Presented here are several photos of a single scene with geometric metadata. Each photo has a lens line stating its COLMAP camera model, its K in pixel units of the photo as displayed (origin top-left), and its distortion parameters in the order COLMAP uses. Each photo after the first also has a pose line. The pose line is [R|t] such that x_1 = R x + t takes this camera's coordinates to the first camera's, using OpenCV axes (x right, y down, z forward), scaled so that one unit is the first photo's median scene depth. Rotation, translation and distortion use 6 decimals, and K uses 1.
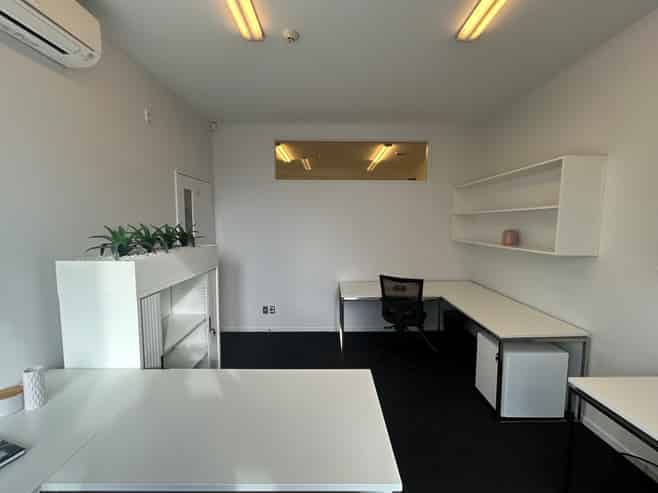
lens RADIAL K [[264.4, 0, 330.0], [0, 264.4, 244.1], [0, 0, 1]] dist [-0.000577, -0.000269]
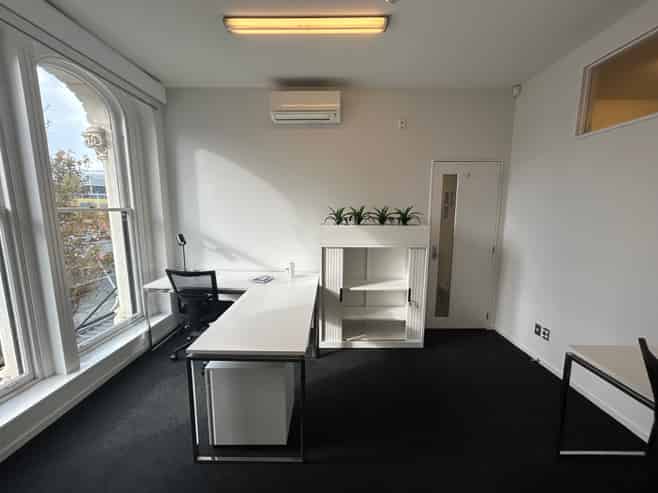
lens RADIAL K [[264.4, 0, 330.0], [0, 264.4, 244.1], [0, 0, 1]] dist [-0.000577, -0.000269]
pose [[-0.007046, 0.131596, -0.991278, 0.585380], [-0.086048, 0.987546, 0.131712, -0.030437], [0.996266, 0.086226, 0.004365, 0.576288]]
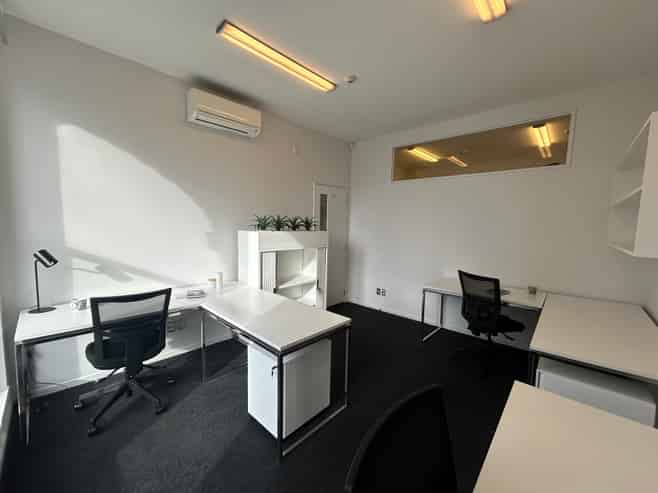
lens RADIAL K [[264.4, 0, 330.0], [0, 264.4, 244.1], [0, 0, 1]] dist [-0.000577, -0.000269]
pose [[0.733665, 0.068989, -0.676000, 0.525589], [-0.076052, 0.996919, 0.019200, 0.040630], [0.675242, 0.037325, 0.736651, -0.045208]]
